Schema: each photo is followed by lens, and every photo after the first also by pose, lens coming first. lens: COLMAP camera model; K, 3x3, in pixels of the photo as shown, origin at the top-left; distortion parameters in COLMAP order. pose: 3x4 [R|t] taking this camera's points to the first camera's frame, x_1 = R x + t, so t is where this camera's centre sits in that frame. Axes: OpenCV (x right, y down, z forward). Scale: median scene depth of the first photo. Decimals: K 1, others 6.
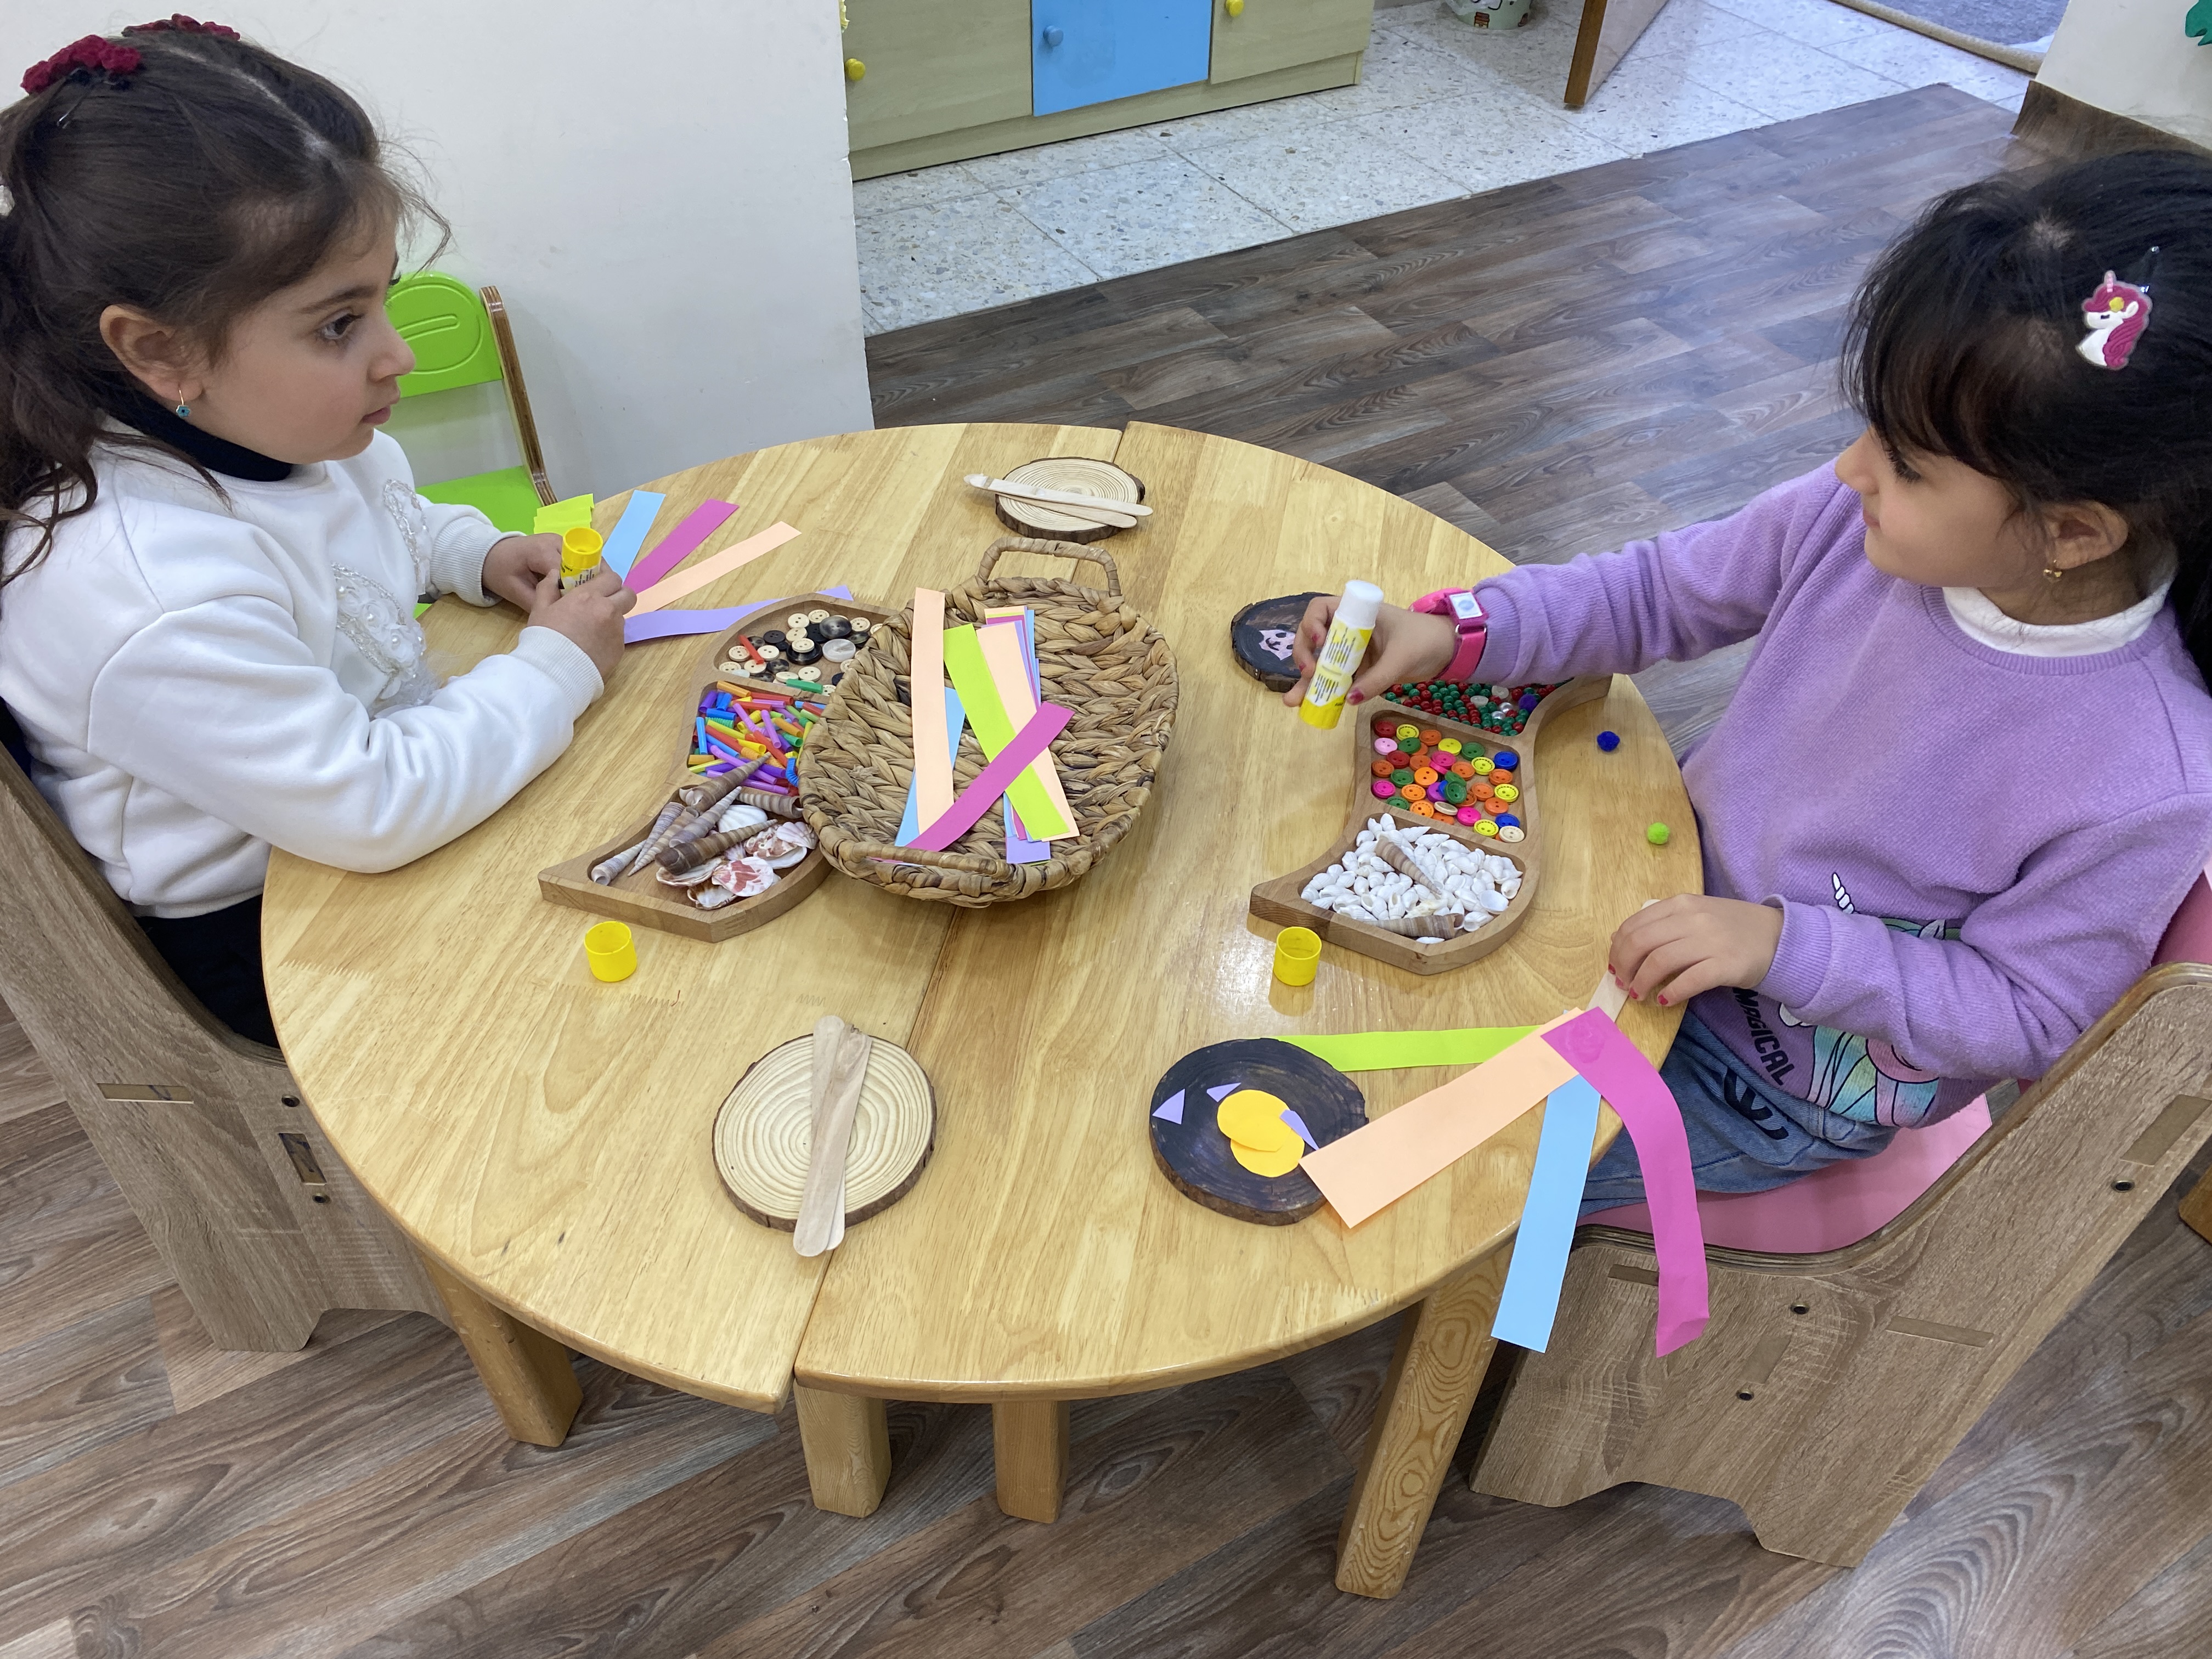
lens RADIAL K [[1661.6, 0, 1104.1], [0, 1661.6, 825.9], [0, 0, 1]] dist [-0.005378, -0.002413]
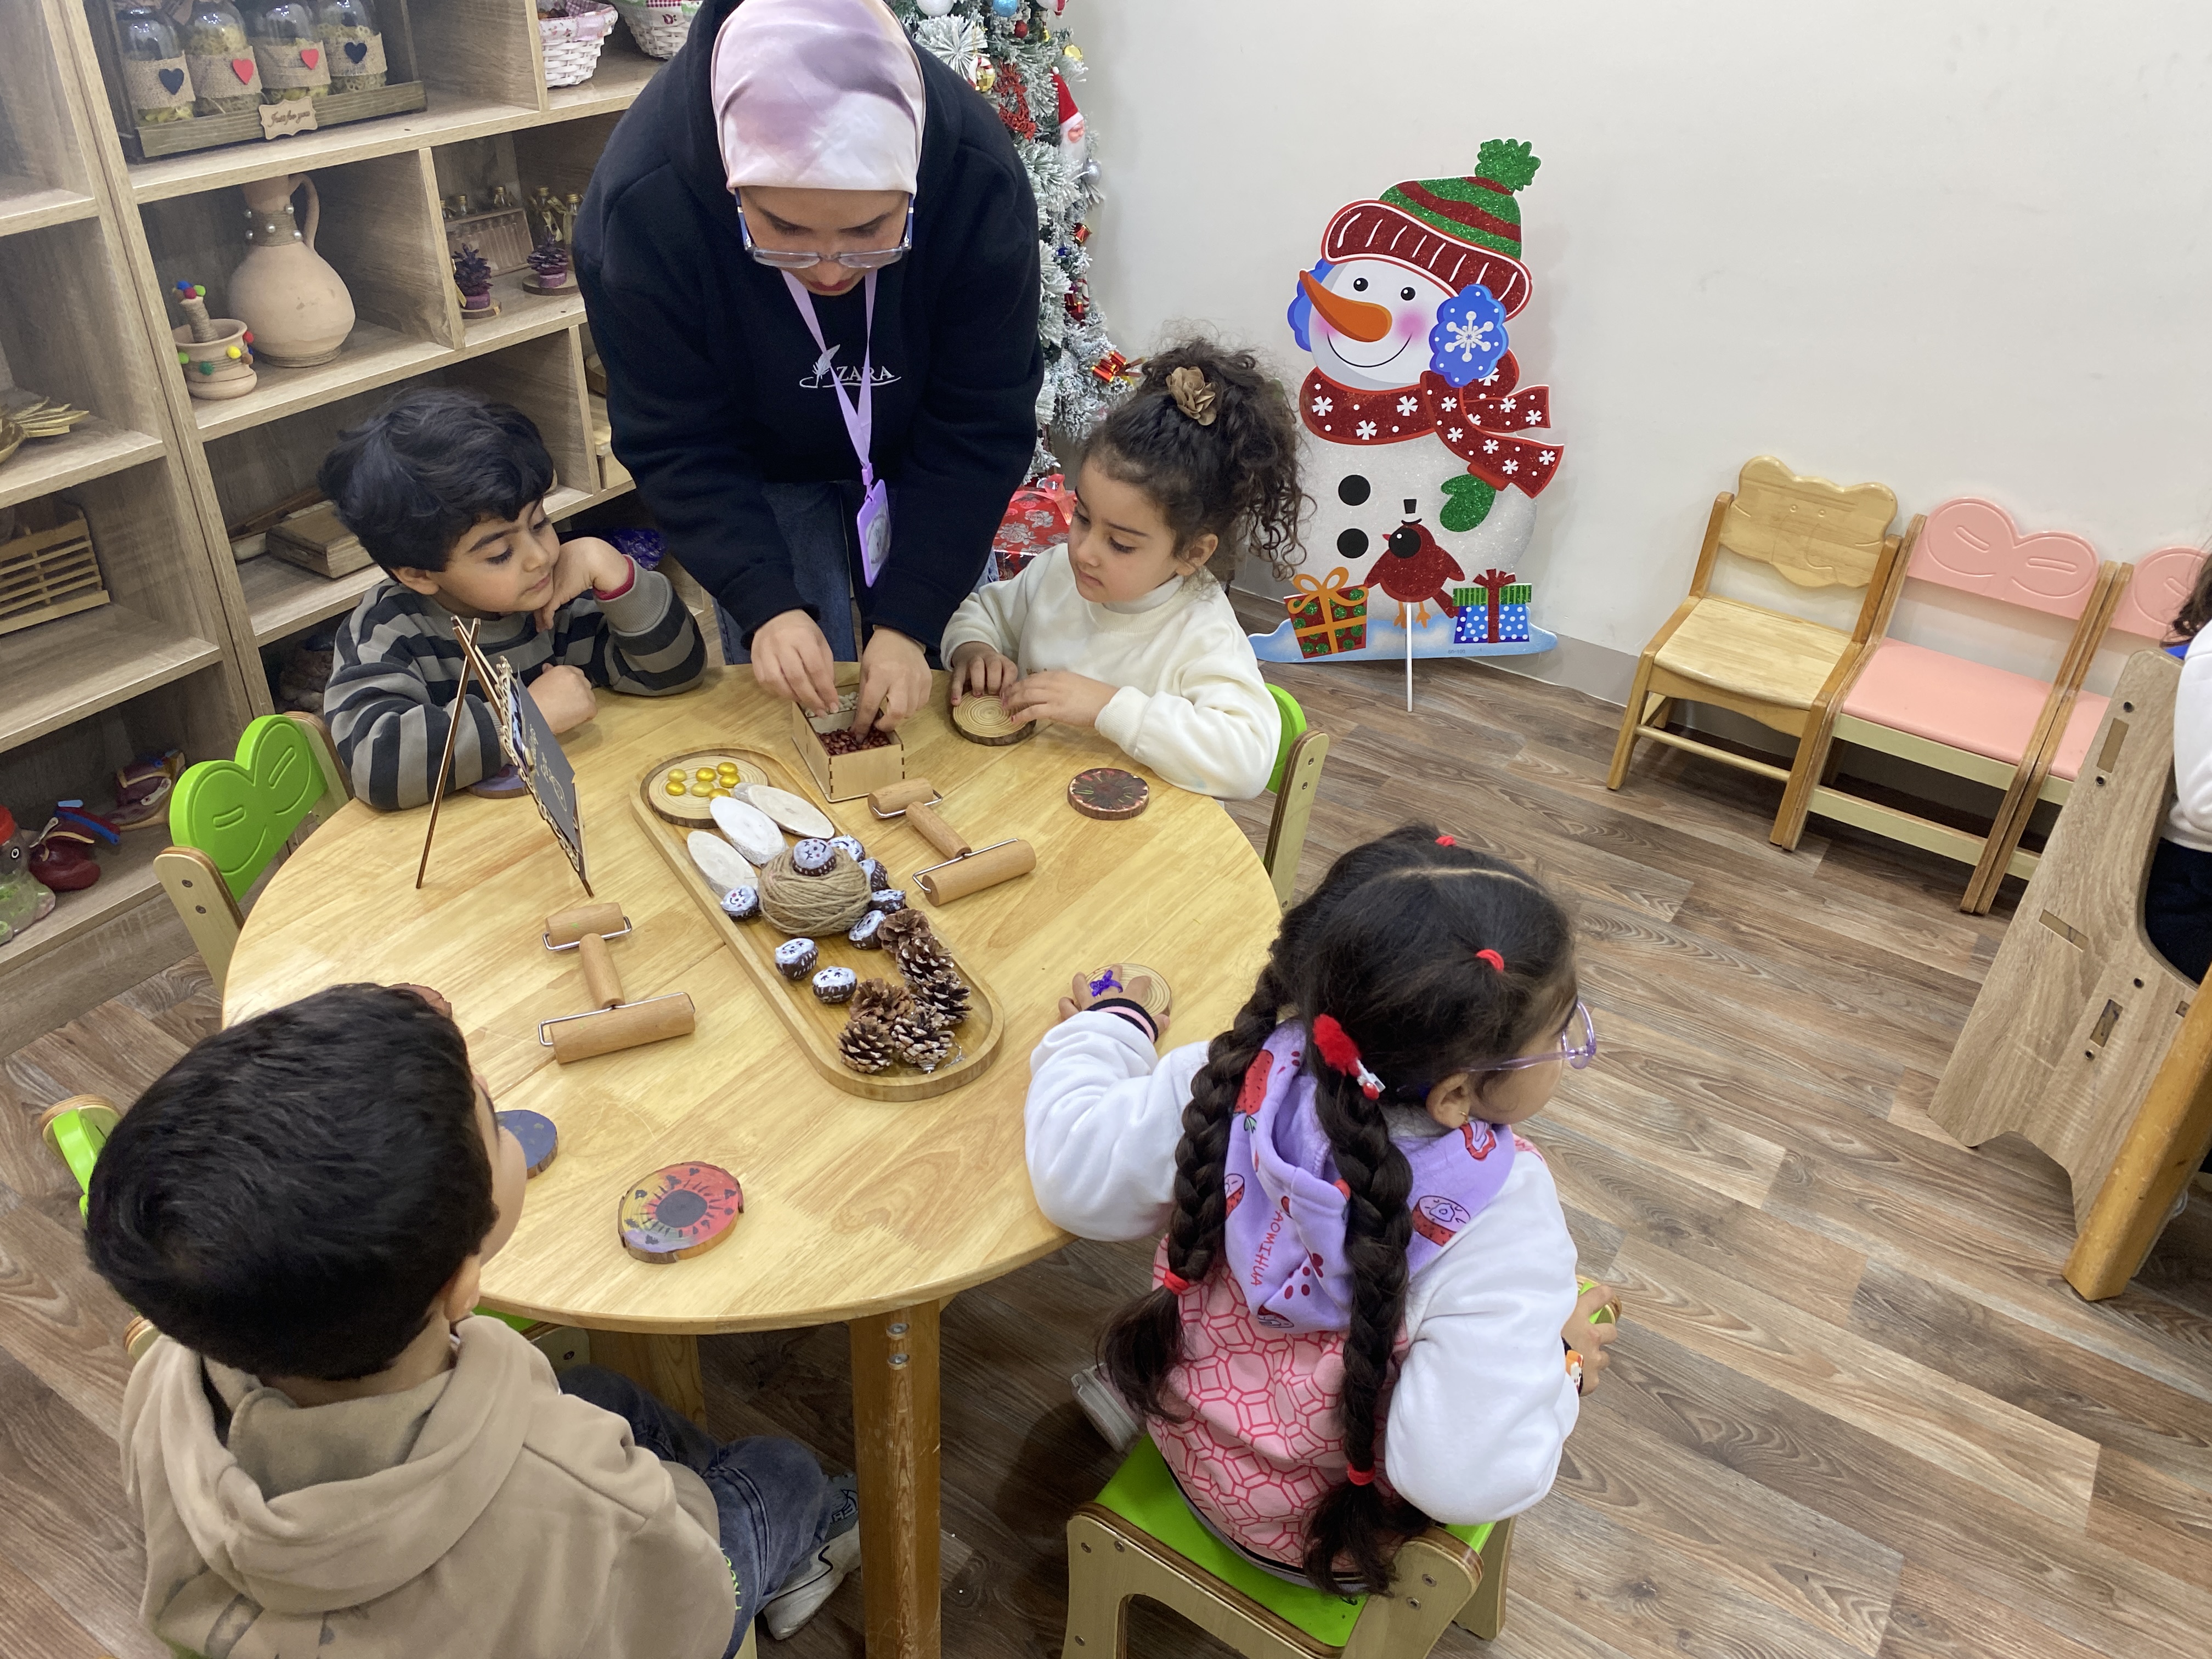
lens RADIAL K [[1661.6, 0, 1106.1], [0, 1661.6, 833.0], [0, 0, 1]] dist [-0.005378, -0.002413]
pose [[0.458260, 0.487329, -0.743309, 0.157711], [-0.638578, 0.762217, 0.106033, 0.478419], [0.618236, 0.426070, 0.660491, -0.674013]]
